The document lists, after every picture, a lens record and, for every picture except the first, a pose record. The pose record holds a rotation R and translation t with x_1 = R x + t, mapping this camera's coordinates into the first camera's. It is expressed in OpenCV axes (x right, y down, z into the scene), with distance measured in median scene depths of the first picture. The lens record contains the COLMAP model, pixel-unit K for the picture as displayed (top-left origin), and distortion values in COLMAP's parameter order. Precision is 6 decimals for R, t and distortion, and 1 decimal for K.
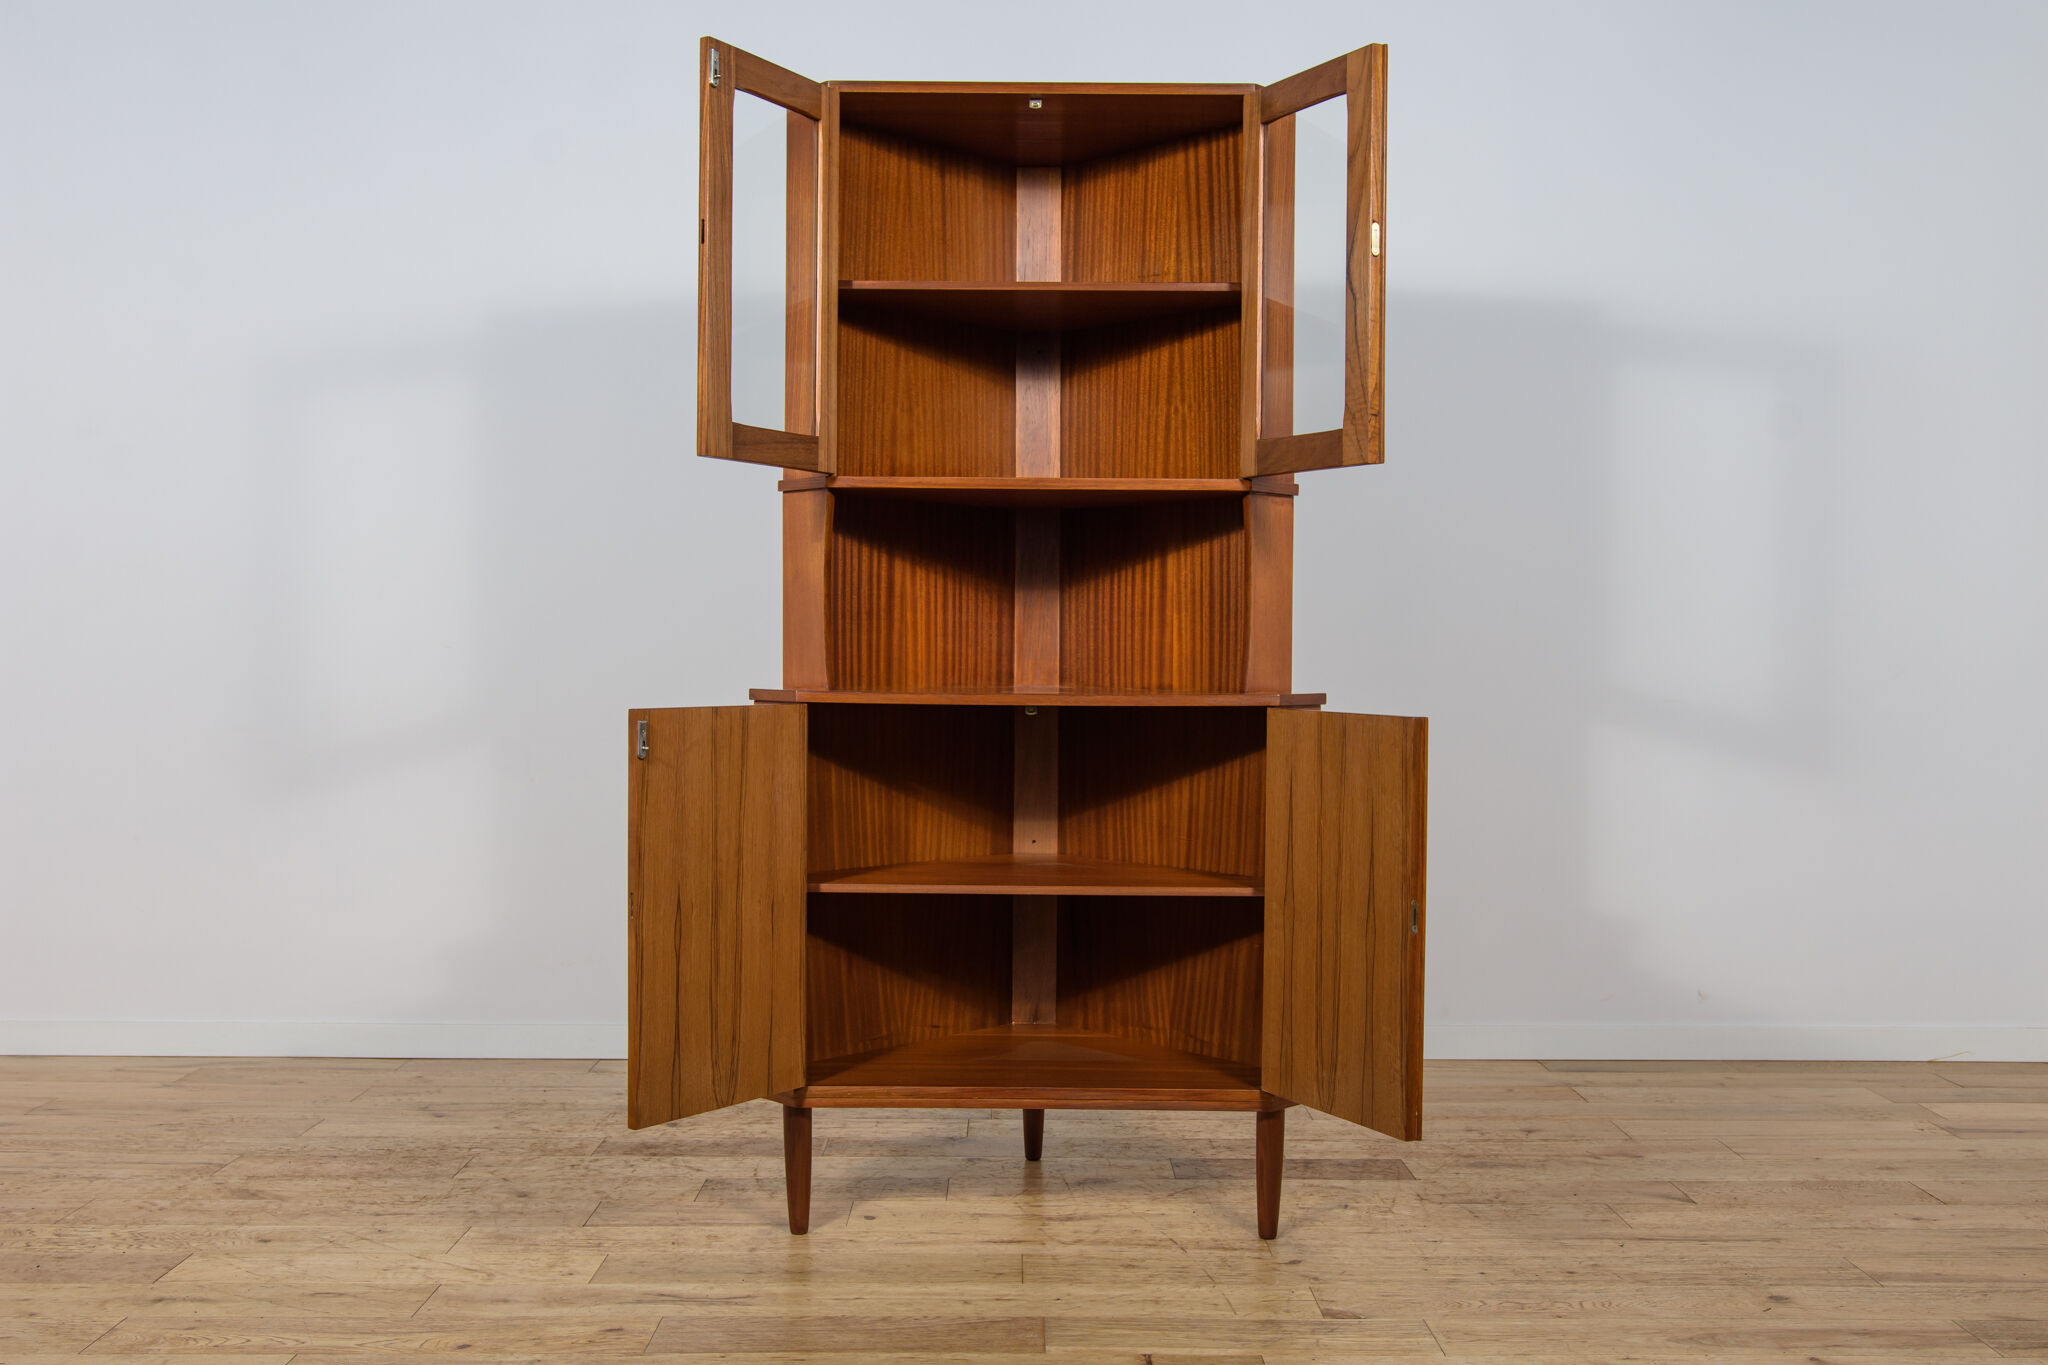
lens RADIAL K [[1925.3, 0, 1029.9], [0, 1925.3, 691.4], [0, 0, 1]] dist [-0.016430, 0.000000]
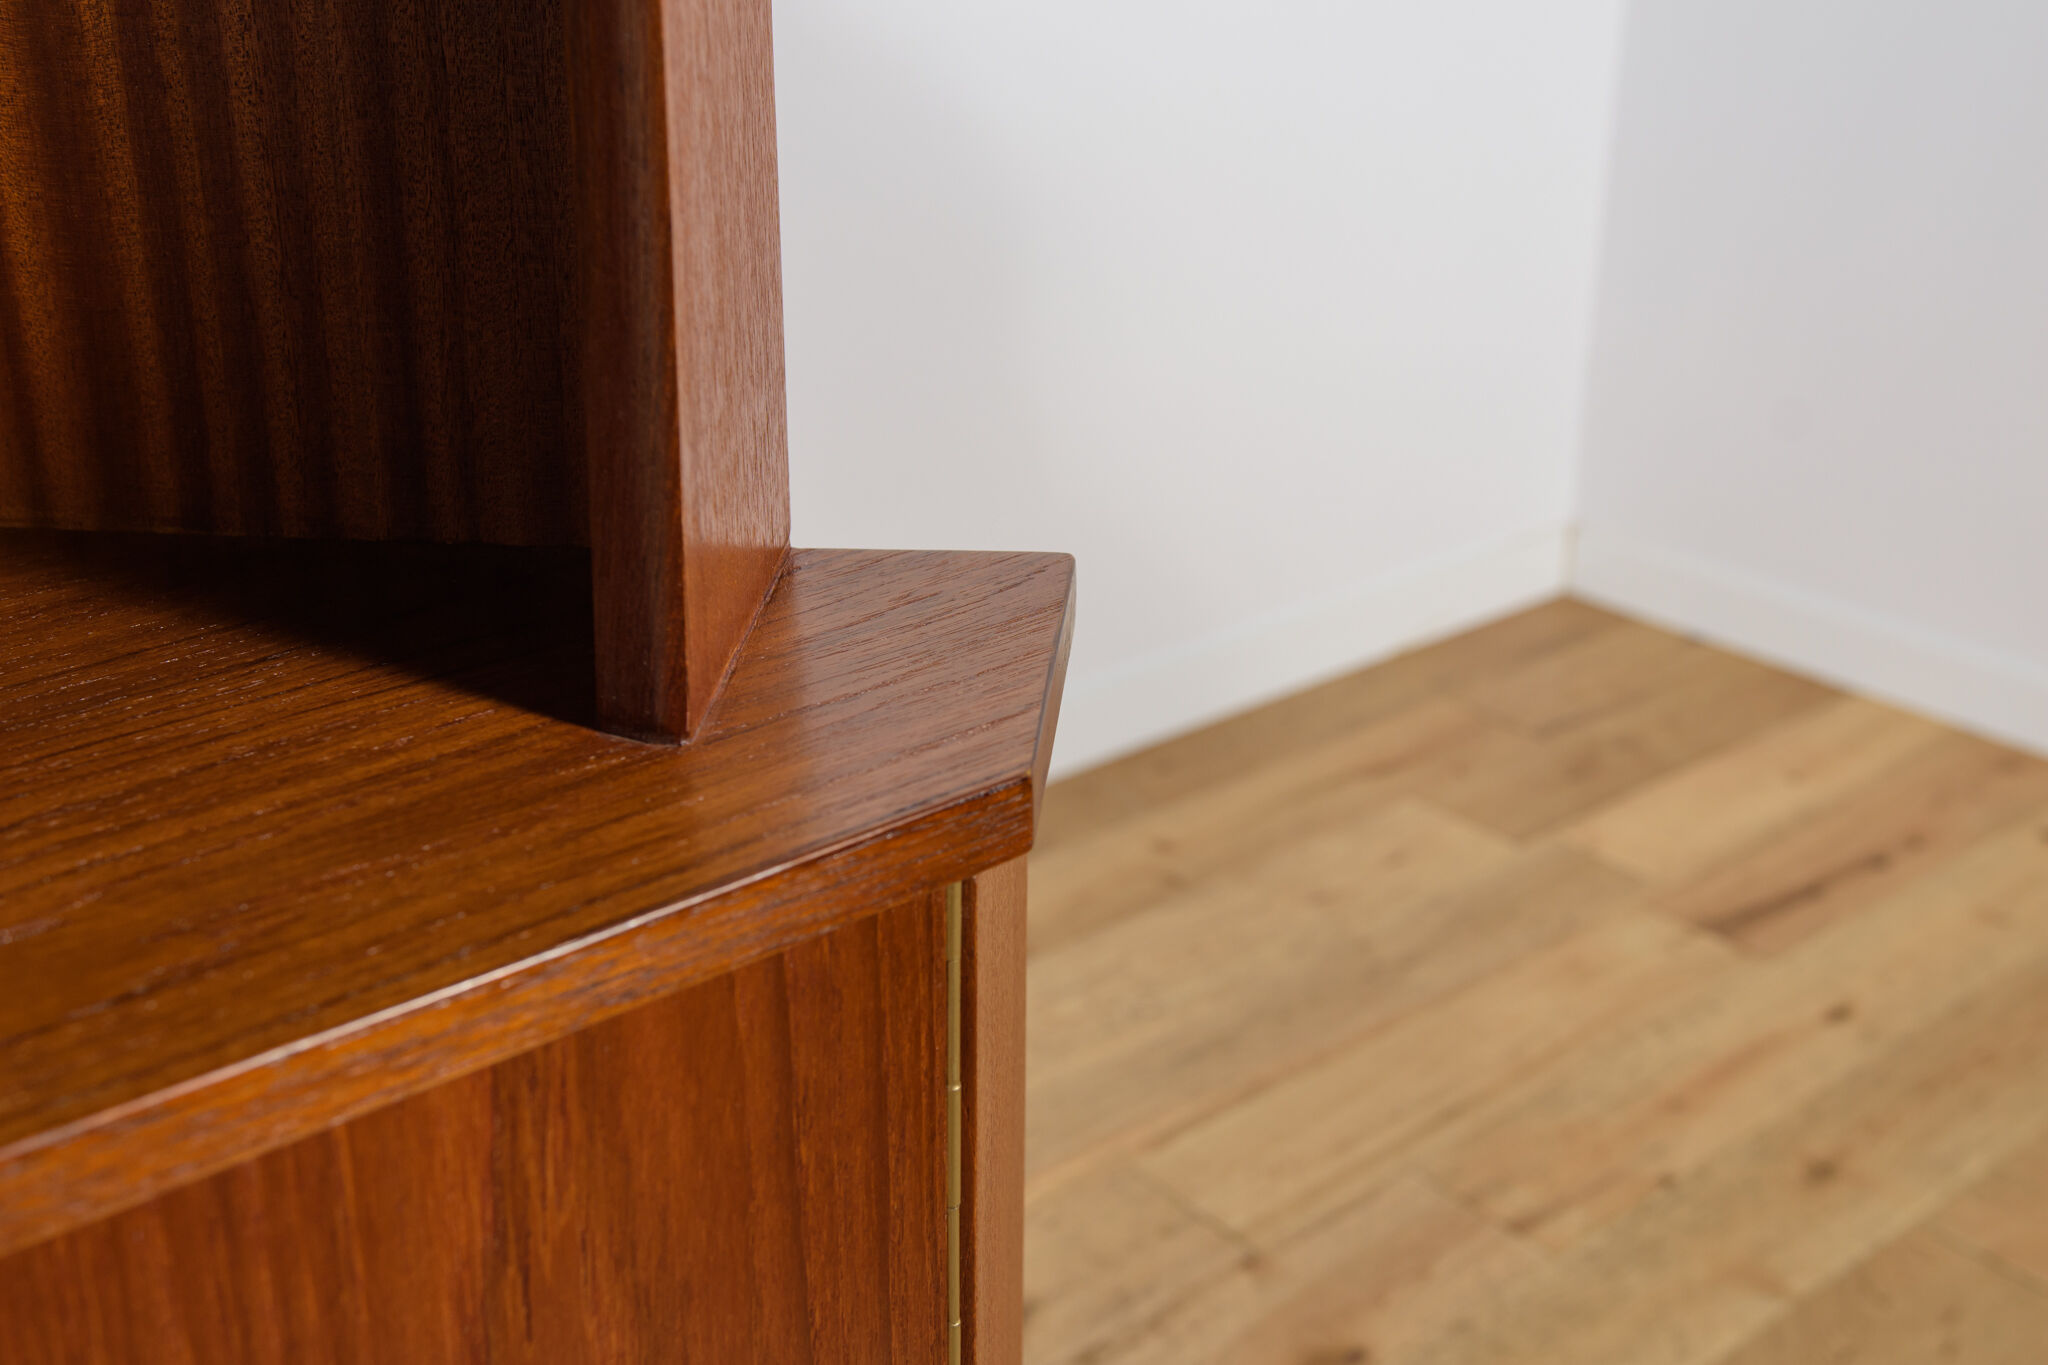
lens RADIAL K [[2420.8, 0, 1040.5], [0, 2420.8, 693.1], [0, 0, 1]] dist [0.095689, 0.000000]
pose [[0.766490, -0.259808, 0.587361, 0.034059], [0.011016, 0.919711, 0.392441, -0.059865], [-0.642162, -0.294332, 0.707811, 0.801428]]
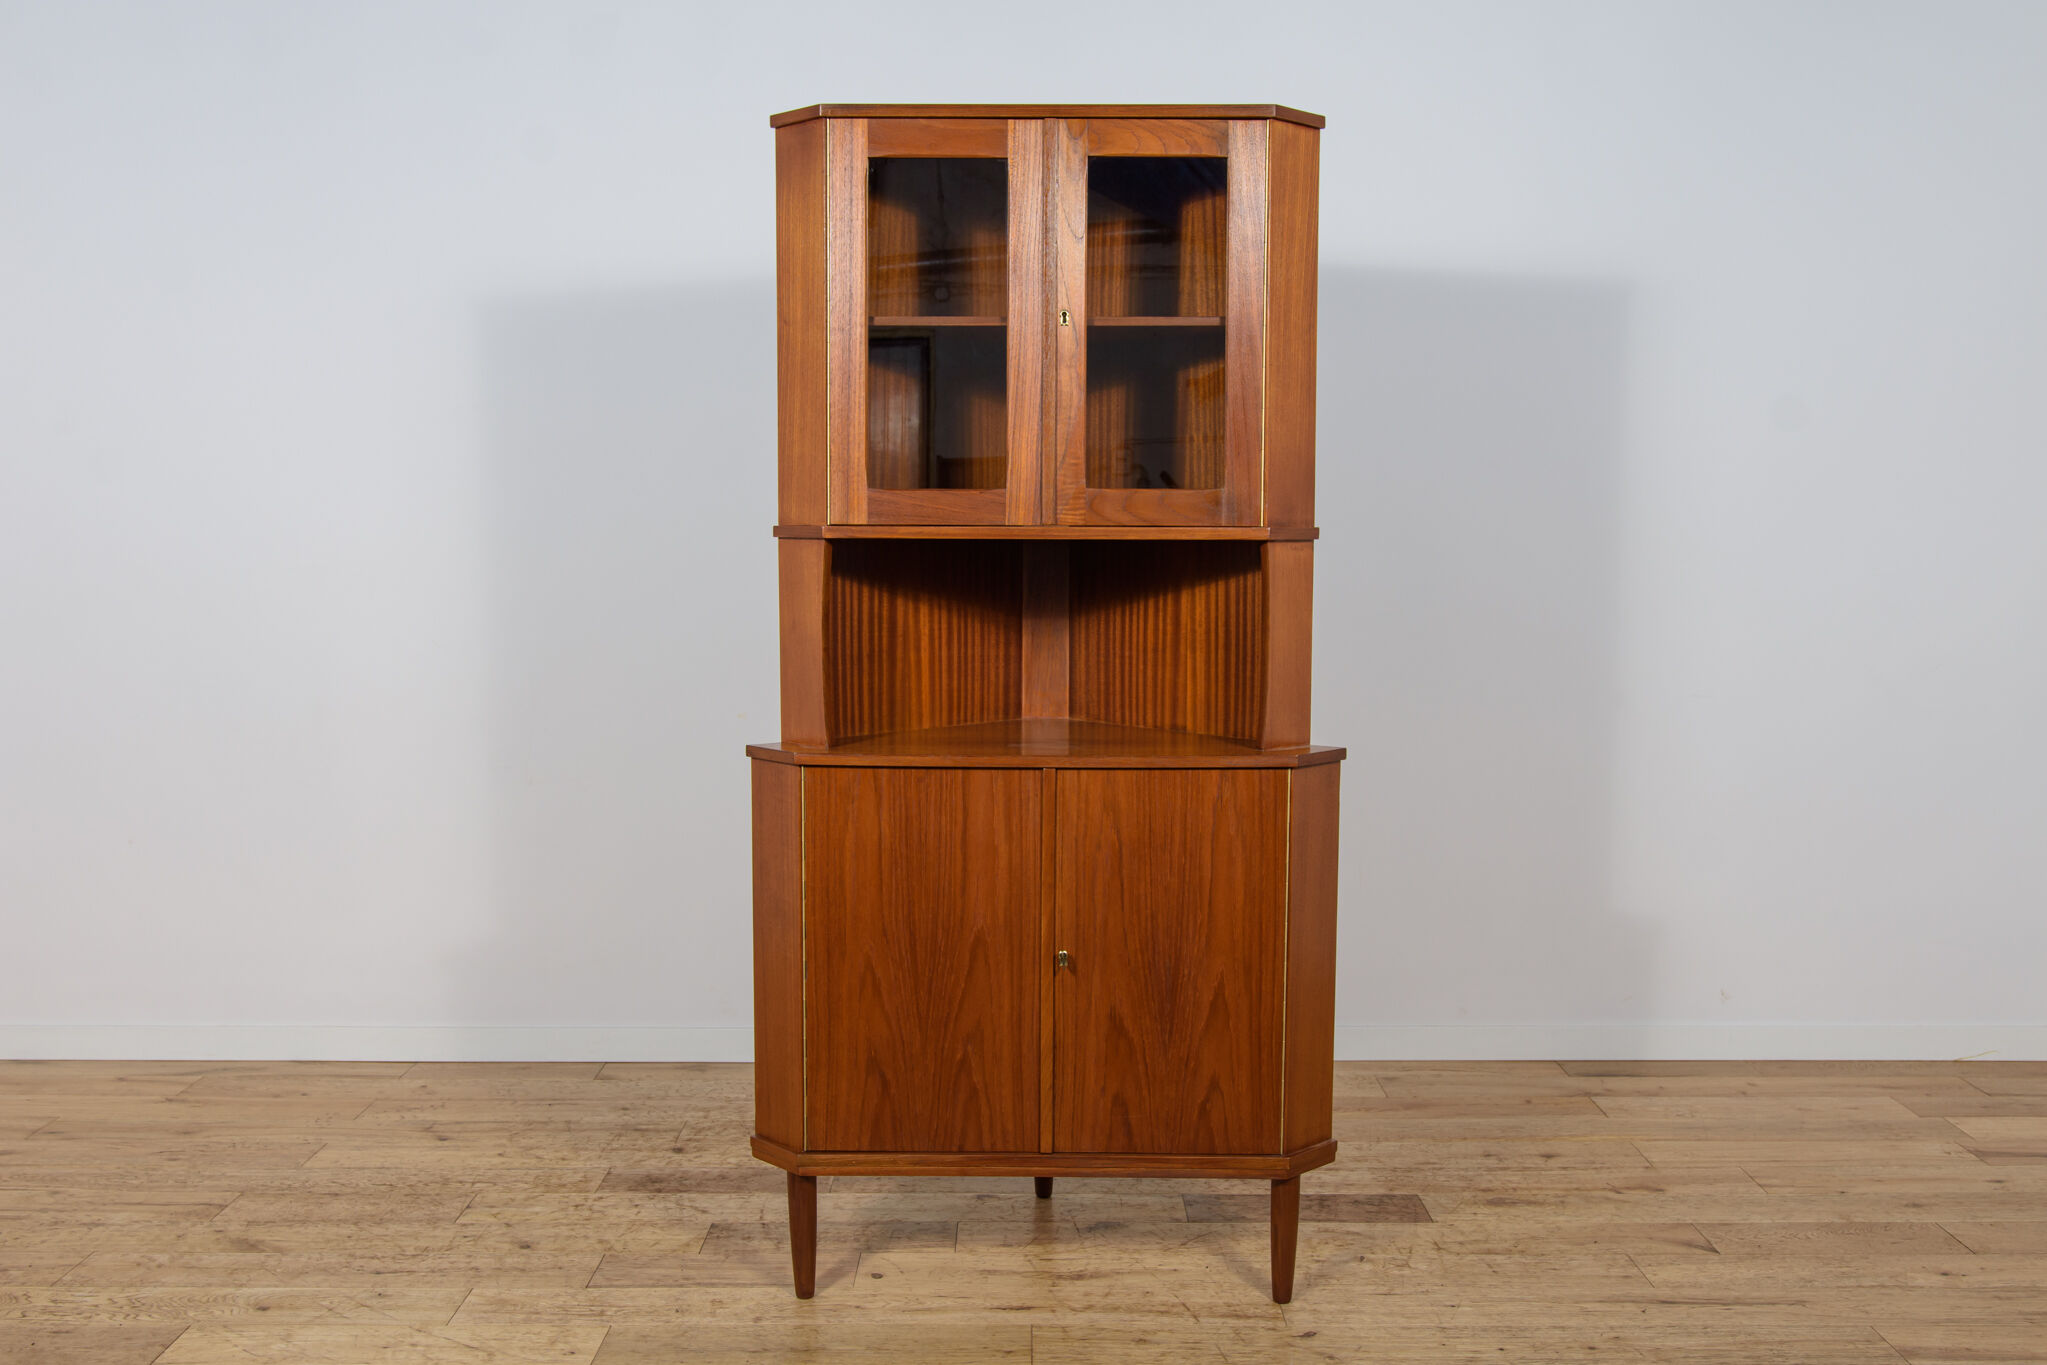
lens RADIAL K [[1924.3, 0, 1028.3], [0, 1924.3, 693.6], [0, 0, 1]] dist [-0.016430, 0.000000]
pose [[0.999956, -0.003464, -0.008661, 0.003456], [0.004090, 0.997299, 0.073329, -0.090197], [0.008383, -0.073361, 0.997270, 0.040154]]
